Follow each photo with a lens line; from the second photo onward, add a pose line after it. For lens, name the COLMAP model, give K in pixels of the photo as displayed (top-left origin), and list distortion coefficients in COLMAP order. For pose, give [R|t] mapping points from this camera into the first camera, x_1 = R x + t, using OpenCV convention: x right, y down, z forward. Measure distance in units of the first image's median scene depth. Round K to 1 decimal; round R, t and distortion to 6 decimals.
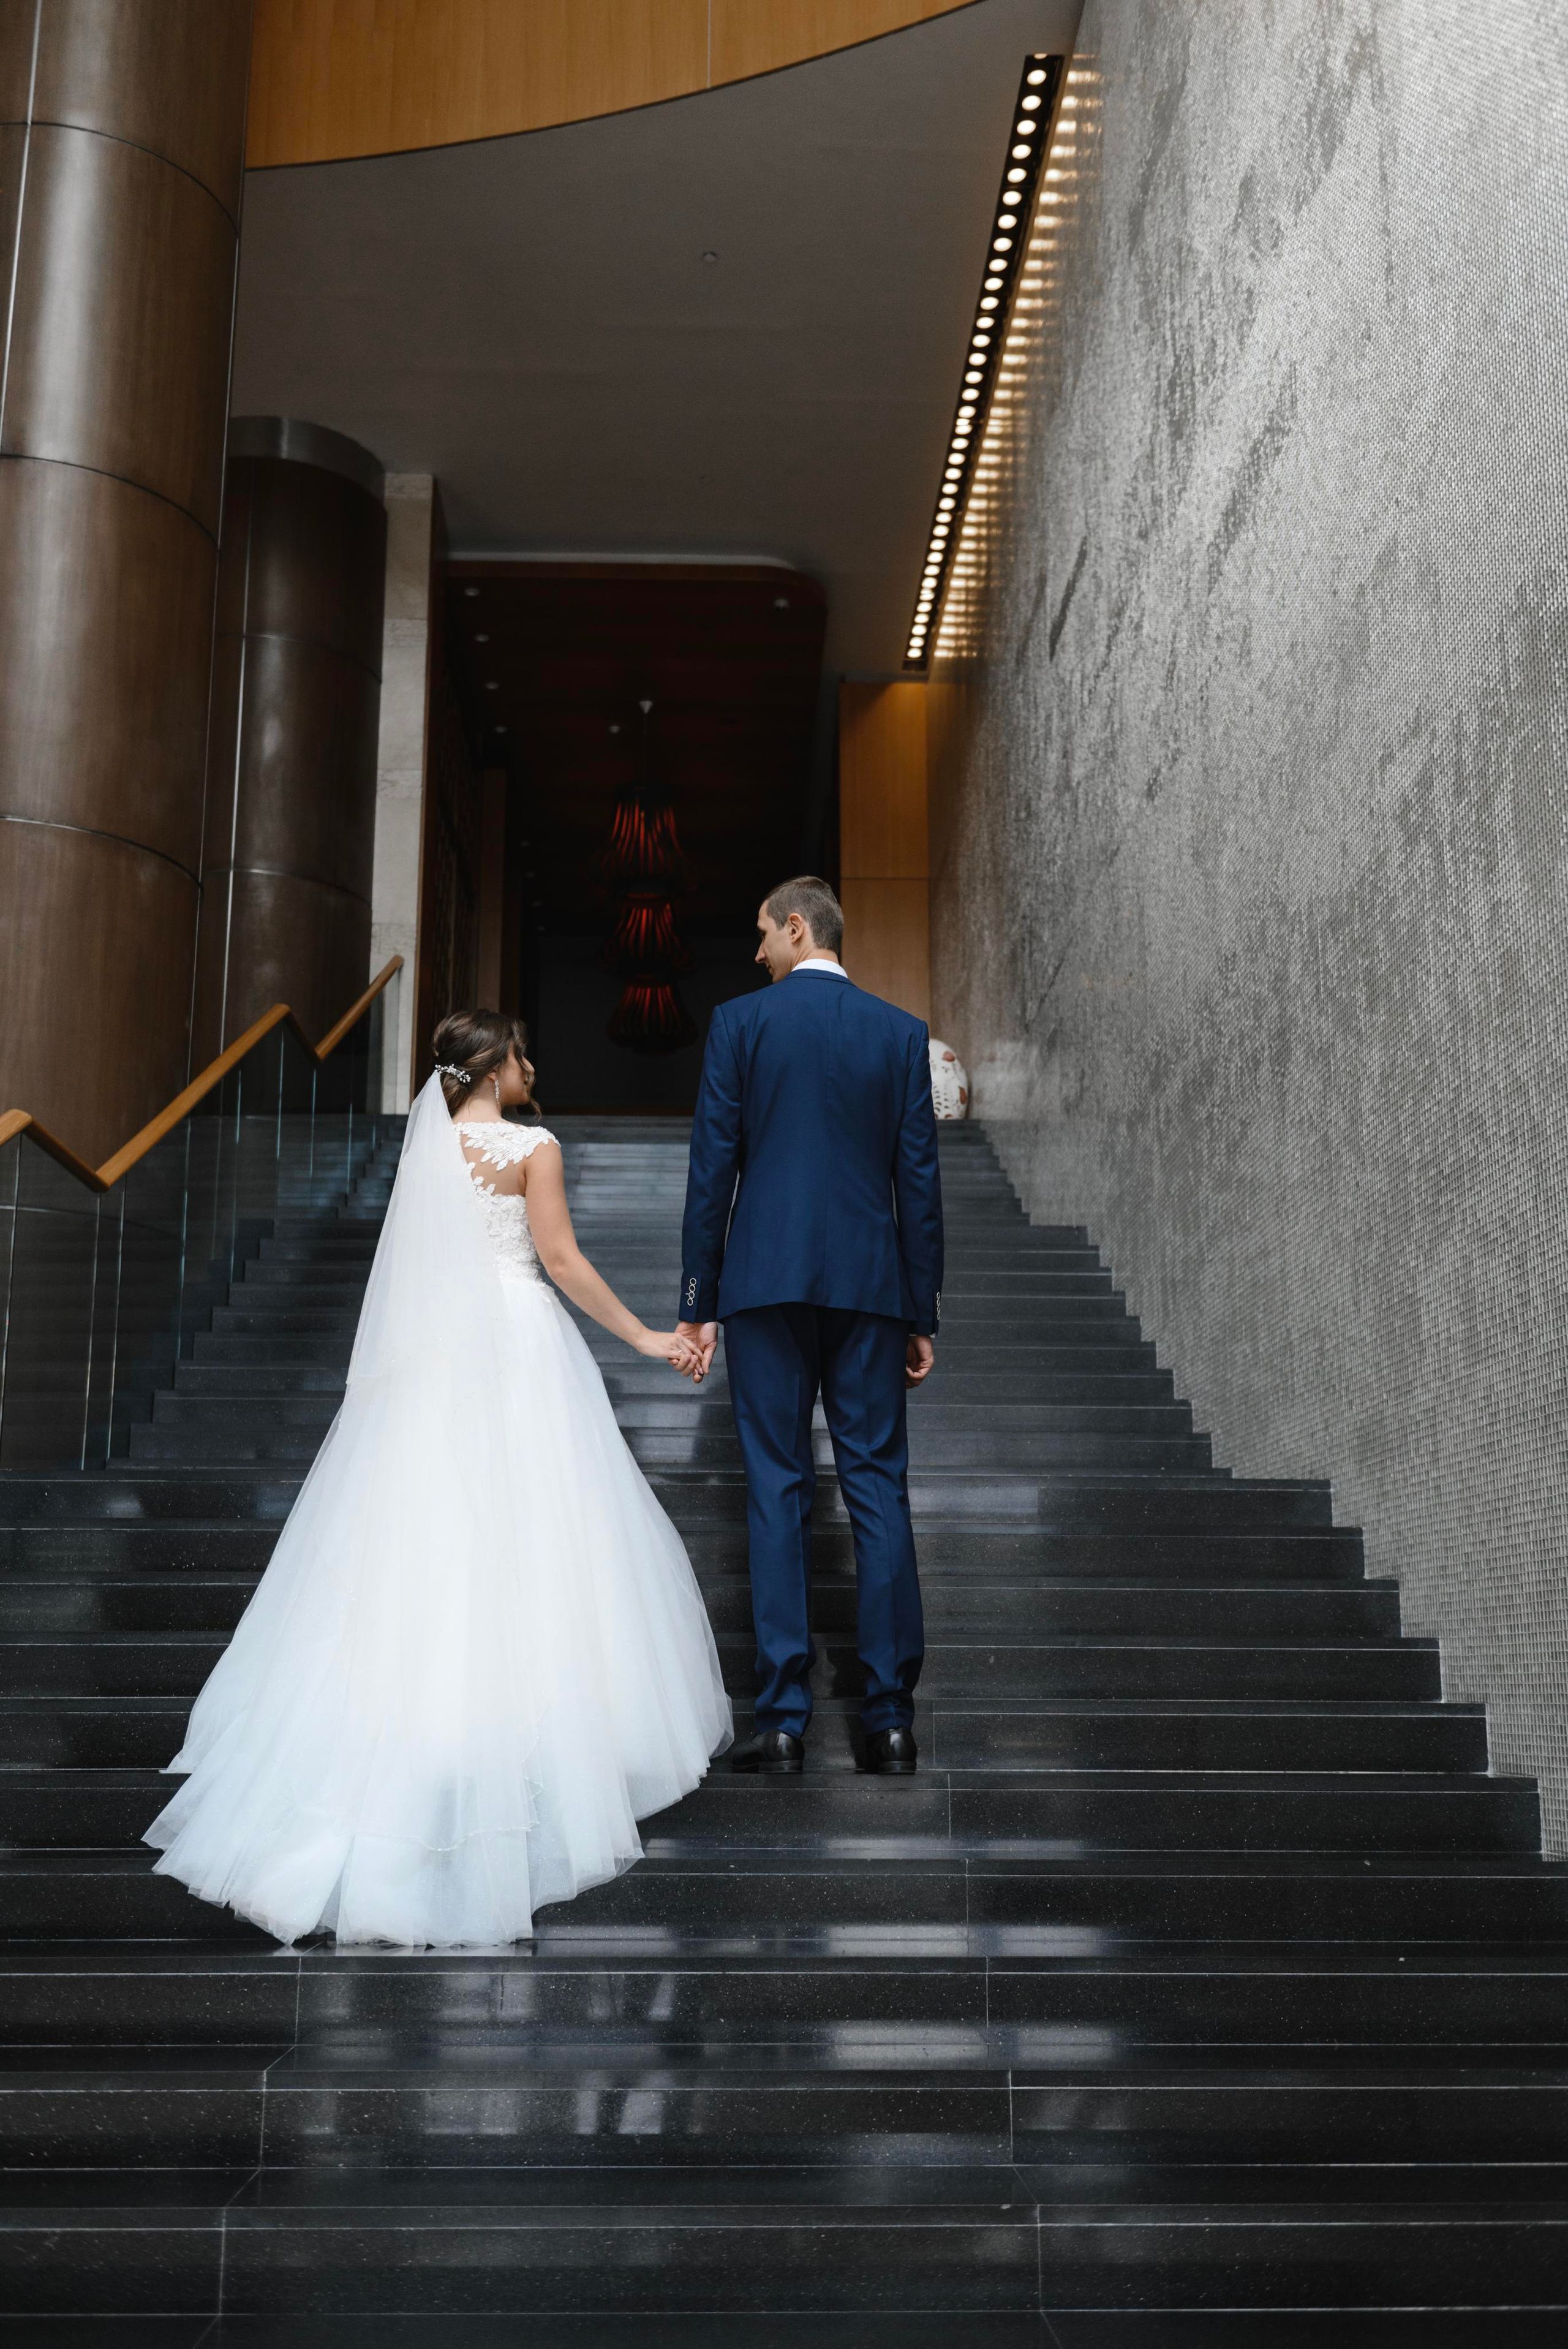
lens RADIAL K [[2311.9, 0, 784.0], [0, 2311.9, 1174.5], [0, 0, 1]] dist [0.012966, -0.087770]
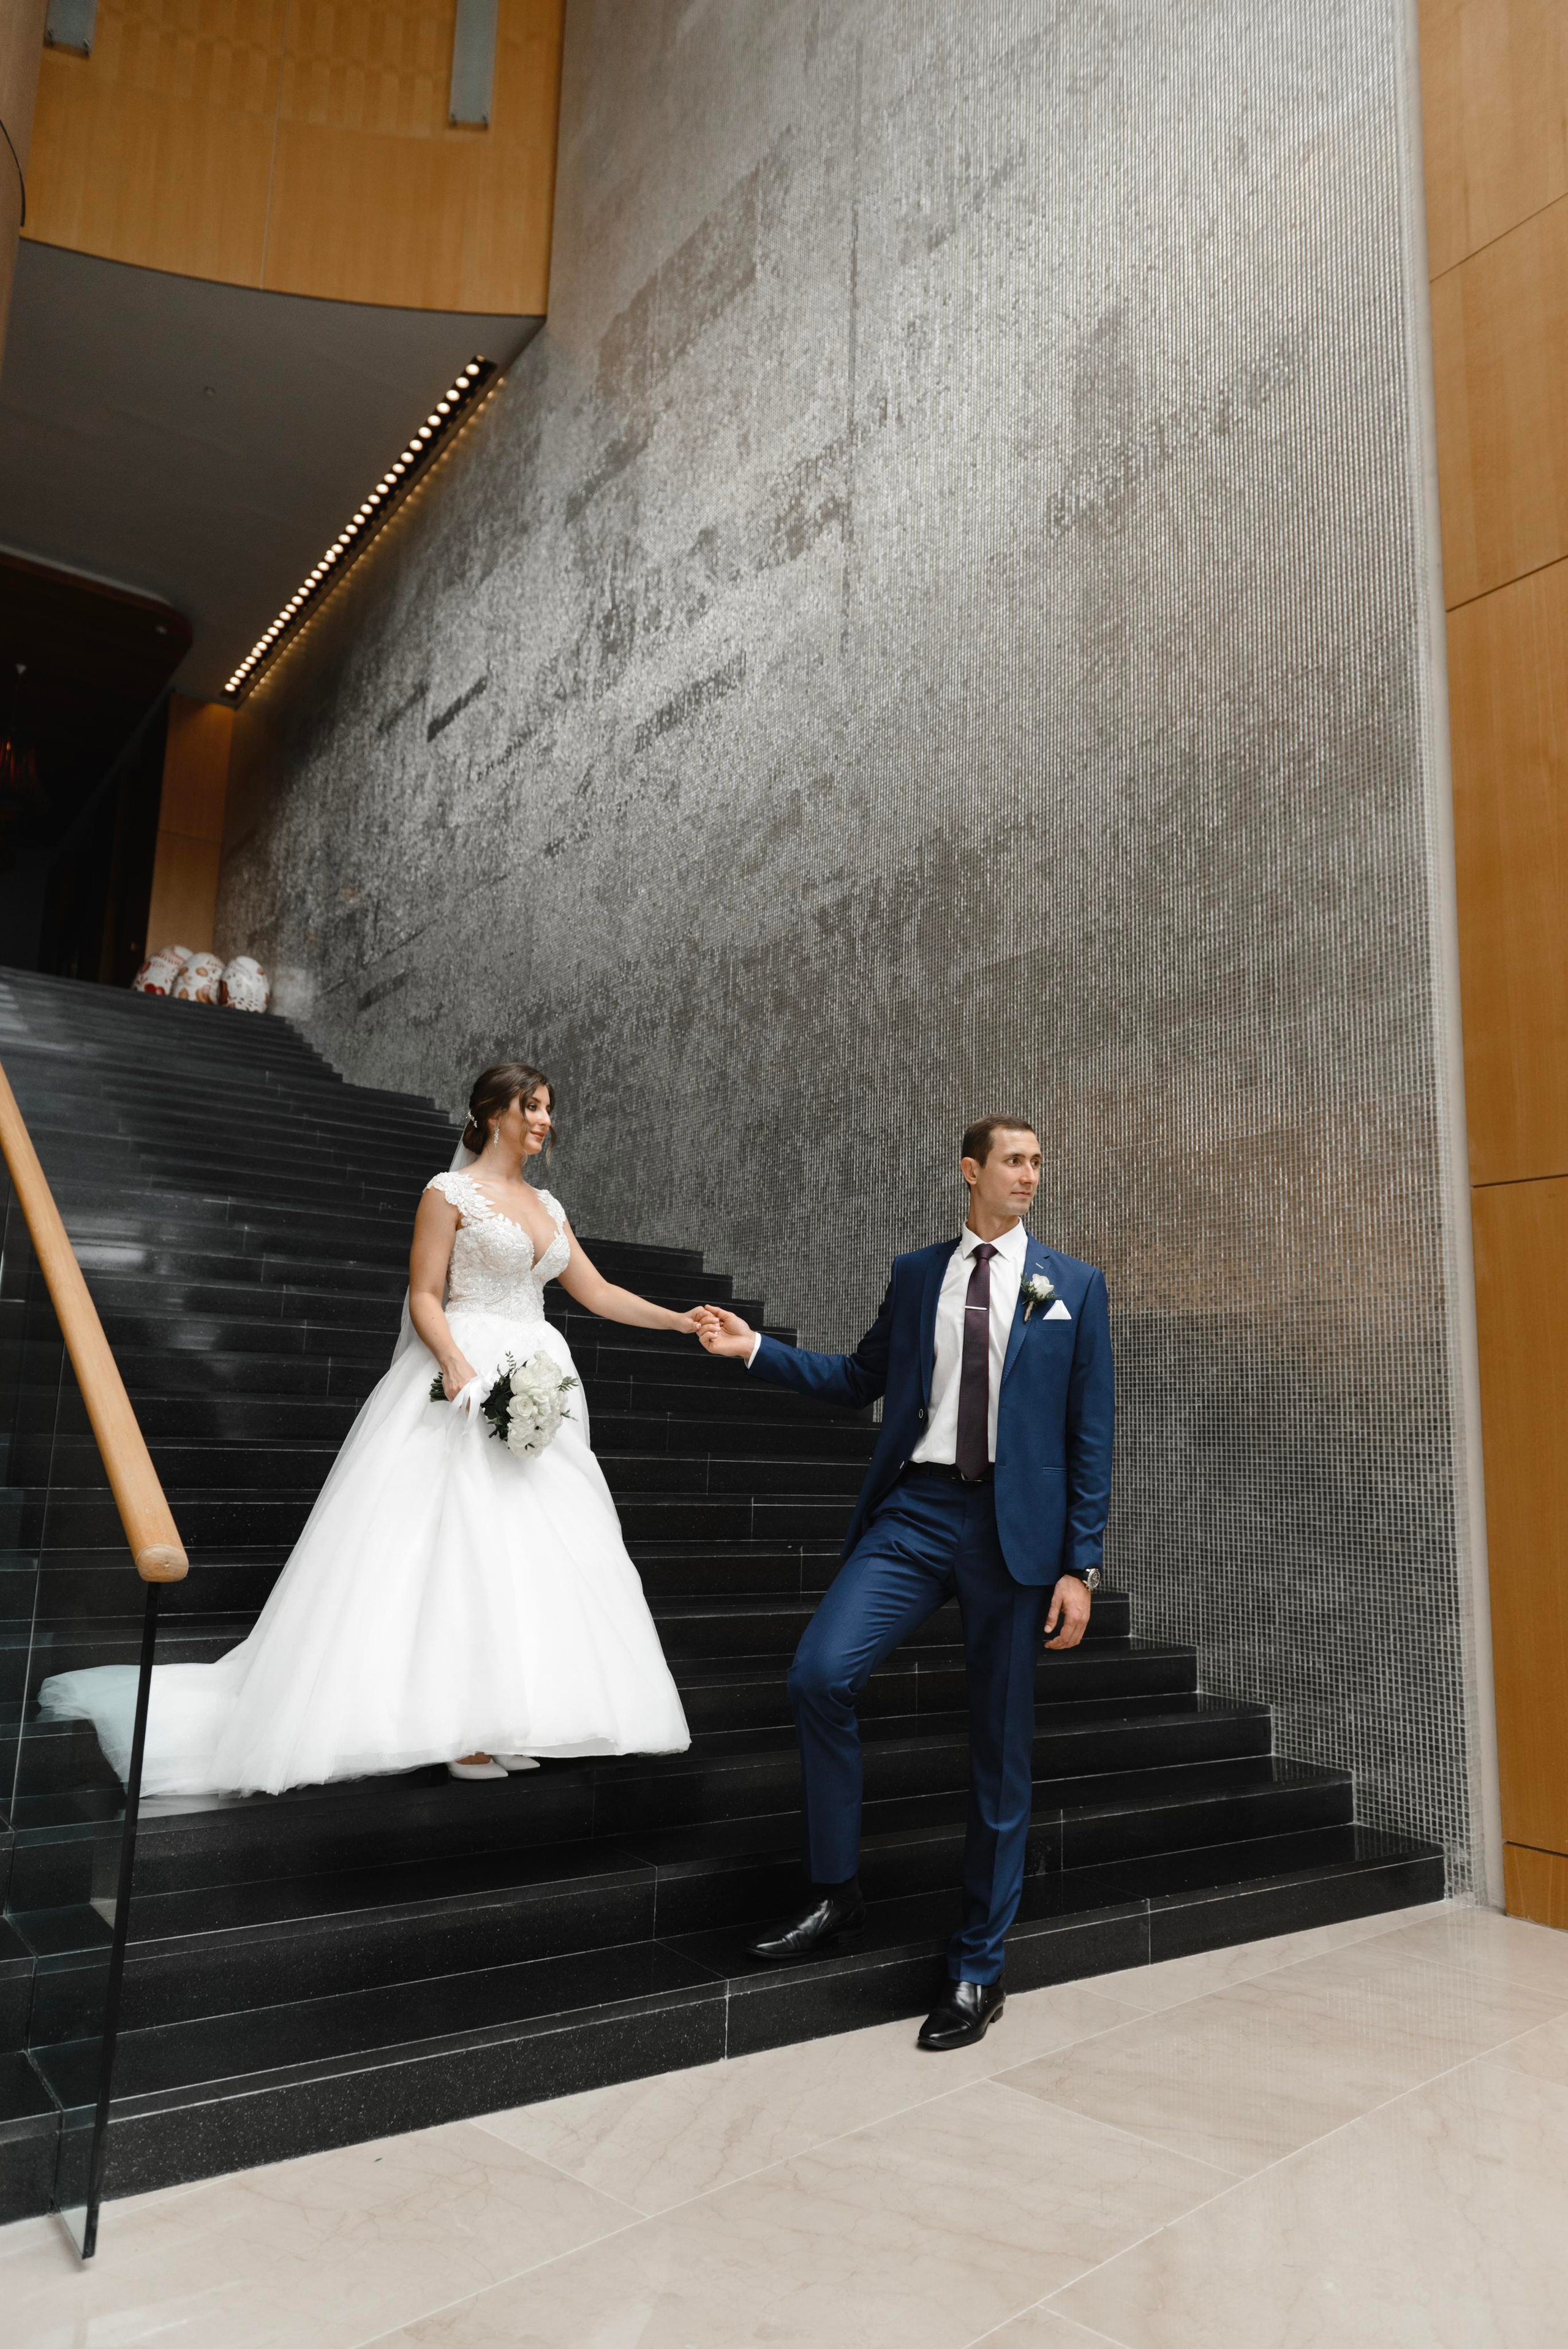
lens RADIAL K [[1566.5, 0, 784.0], [0, 1566.5, 1174.5], [0, 0, 1]] dist [0.002042, -0.002885]
pose [[0.841367, 0.123659, 0.526127, -0.318353], [-0.150058, 0.988648, 0.007600, 0.040242], [-0.519215, -0.085344, 0.850372, -0.097297]]
